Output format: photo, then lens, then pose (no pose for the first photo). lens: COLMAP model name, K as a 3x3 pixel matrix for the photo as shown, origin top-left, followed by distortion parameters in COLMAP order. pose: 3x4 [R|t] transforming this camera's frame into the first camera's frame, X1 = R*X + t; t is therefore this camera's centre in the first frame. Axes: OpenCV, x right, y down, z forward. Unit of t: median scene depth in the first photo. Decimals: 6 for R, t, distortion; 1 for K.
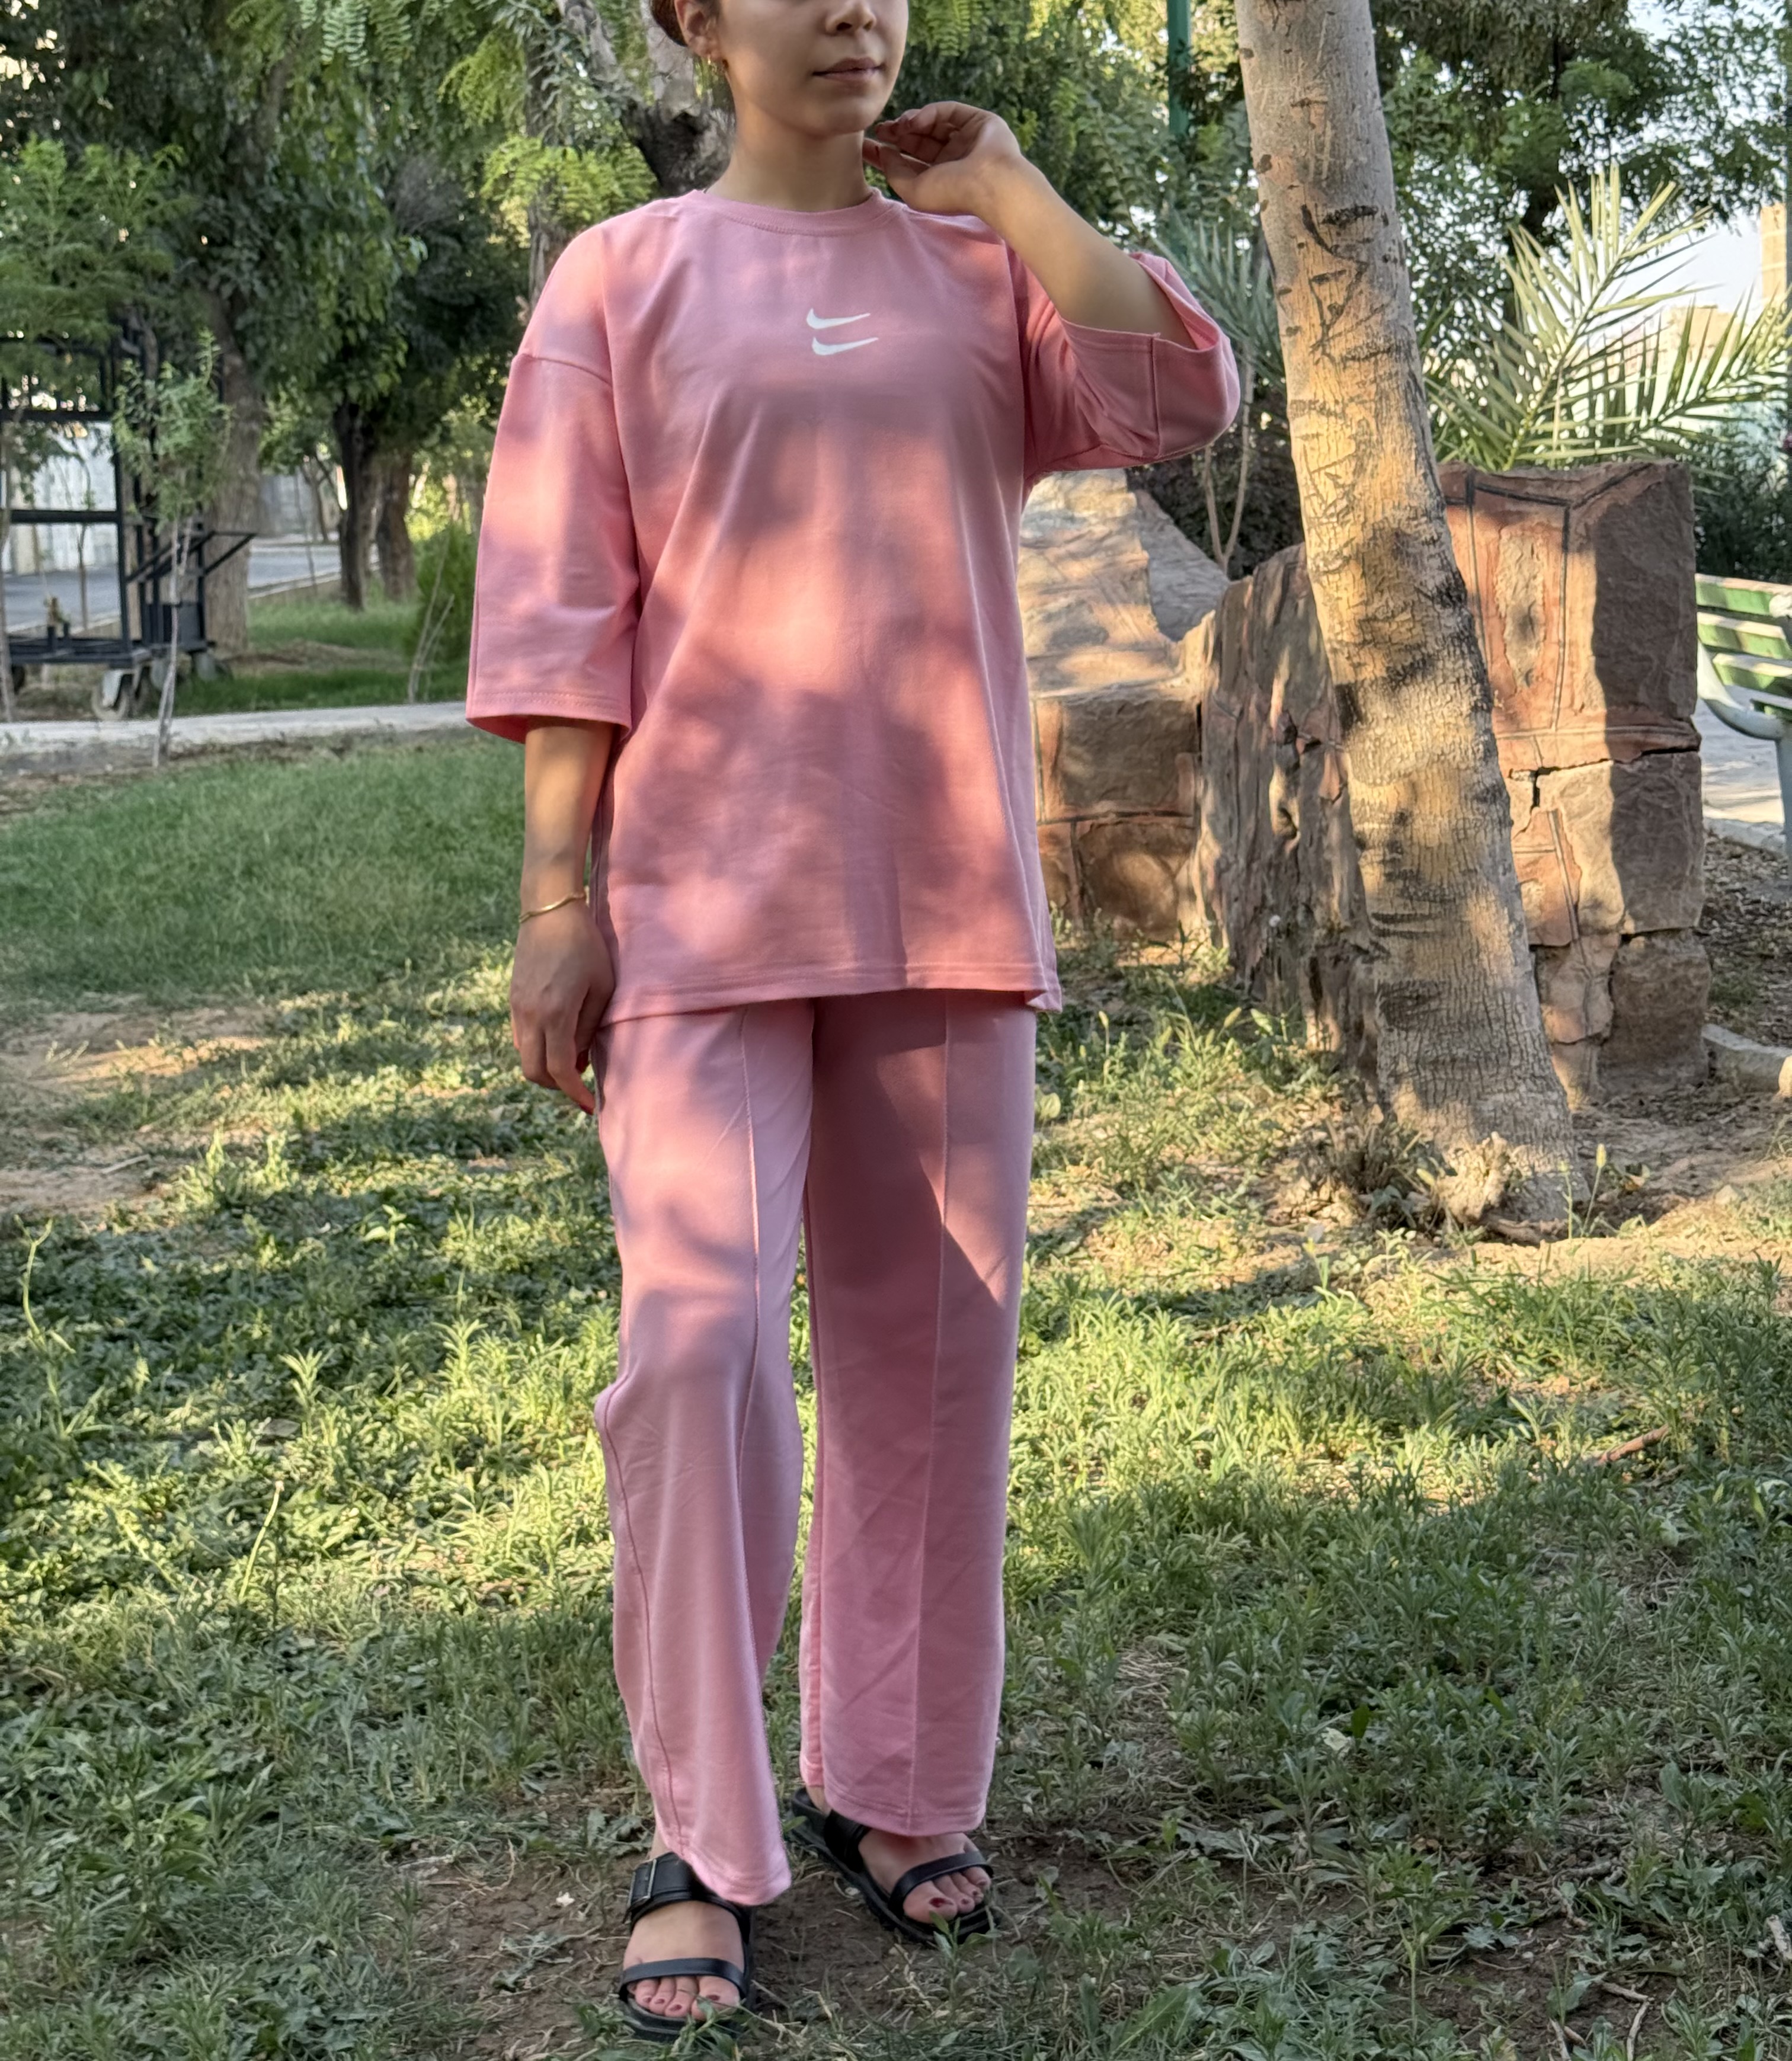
lens RADIAL K [[3322.0, 0, 881.2], [0, 3322.0, 871.1], [0, 0, 1]] dist [0.124710, 0.000000]
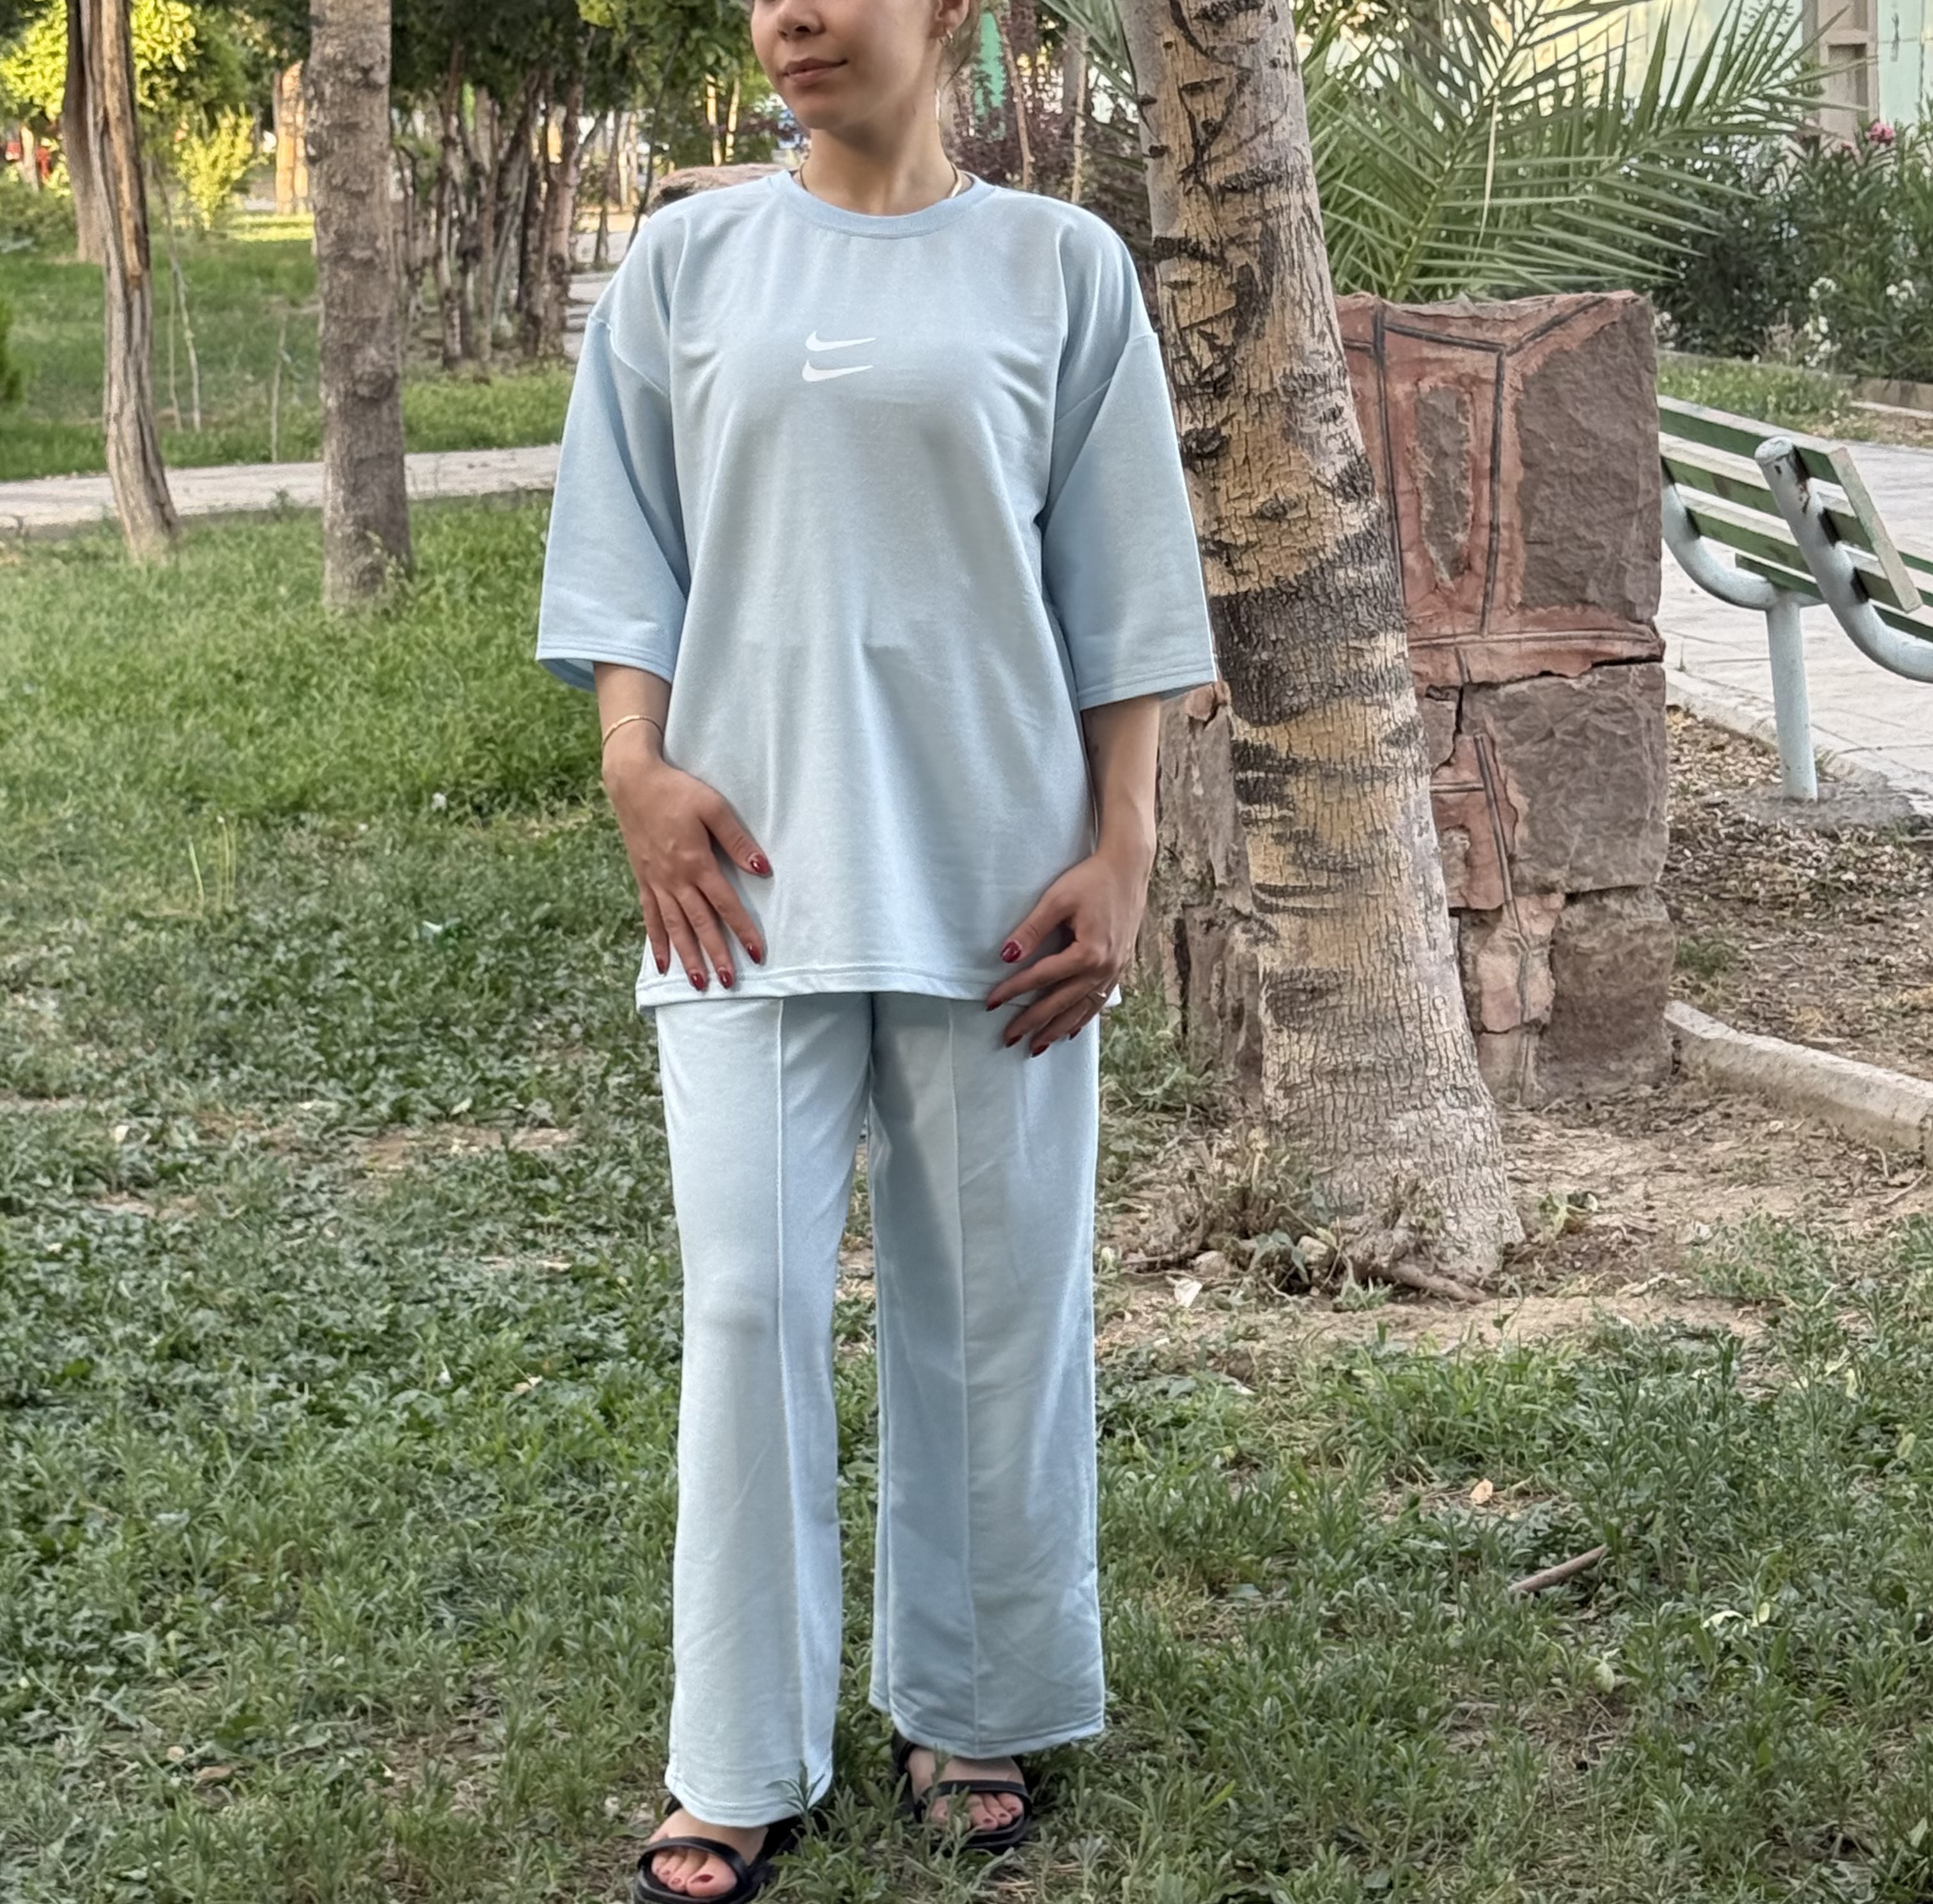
lens RADIAL K [[4756.4, 0, 954.6], [0, 4756.4, 818.6], [0, 0, 1]] dist [0.129252, 0.000000]
pose [[0.996227, -0.002440, 0.086755, -0.019805], [-0.000175, 0.999546, 0.030126, -0.032679], [-0.086789, -0.030027, 0.995774, -0.107379]]
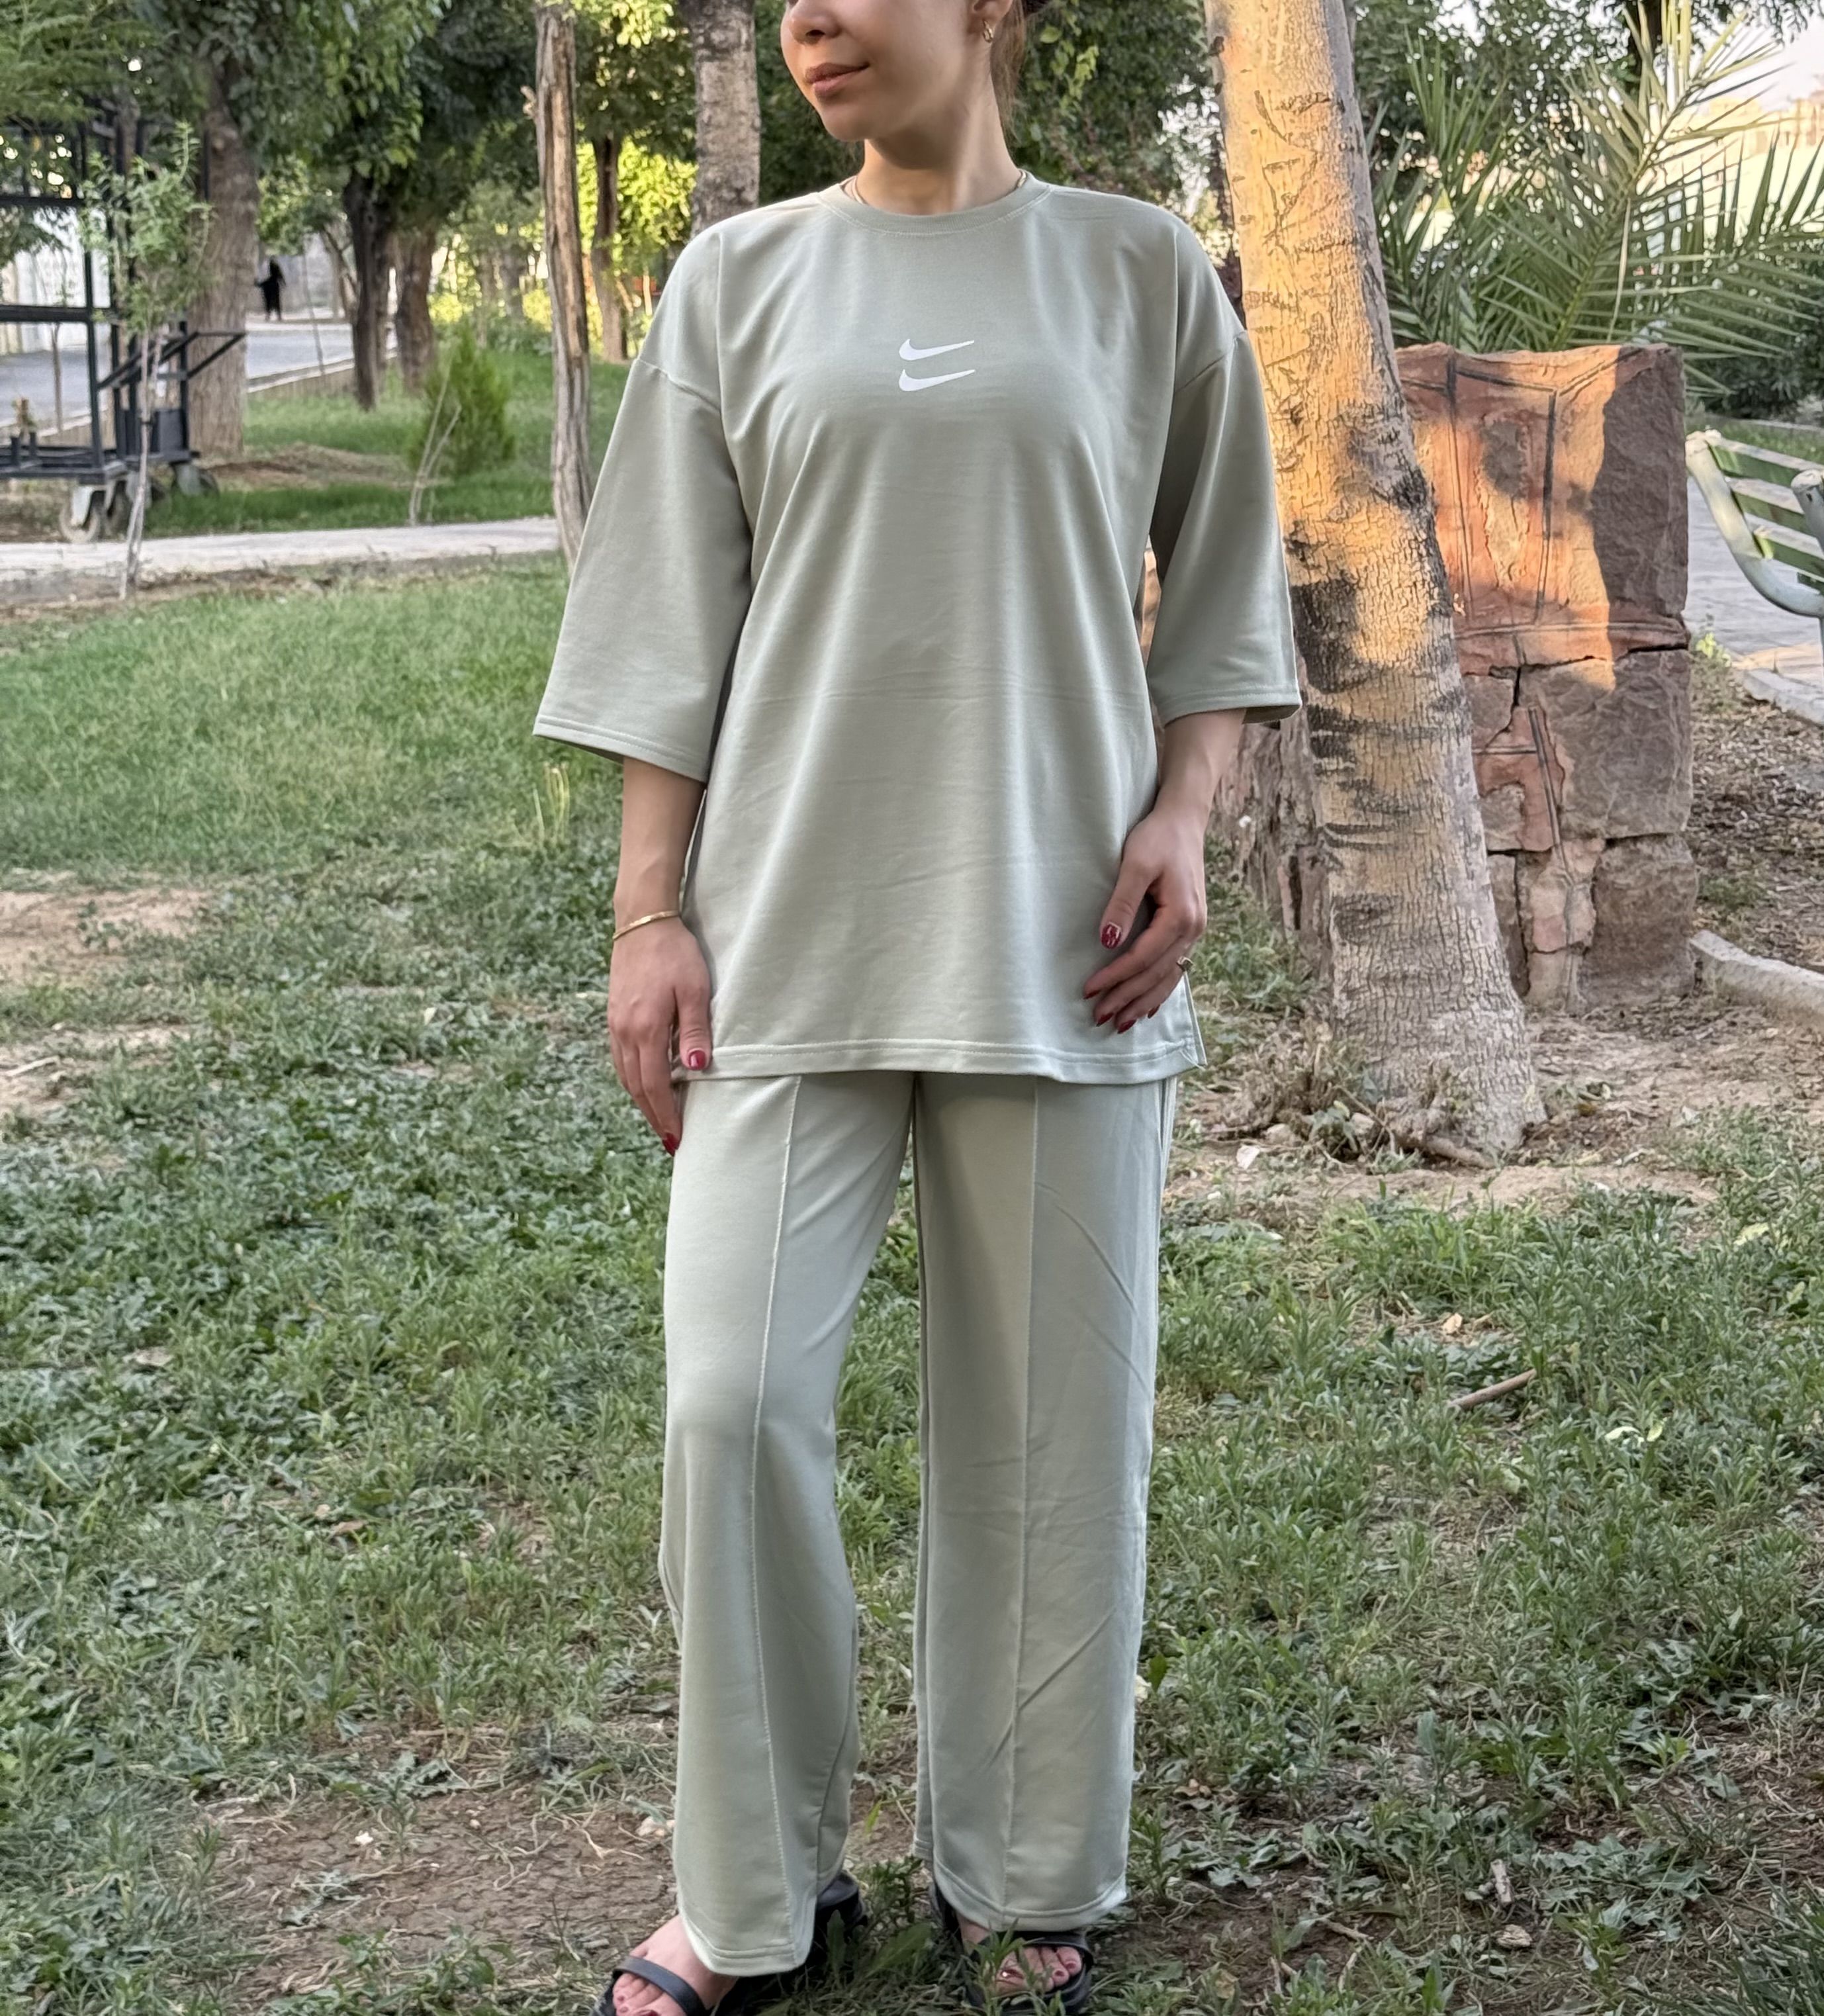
lens RADIAL K [[3709.5, 0, 1003.6], [0, 3709.5, 778.5], [0, 0, 1]] dist [0.122404, 0.000000]
pose [[0.999904, 0.011210, 0.008111, 0.040000], [-0.011401, 0.999651, 0.023839, -0.021984], [-0.007841, -0.023930, 0.999683, -0.065225]]
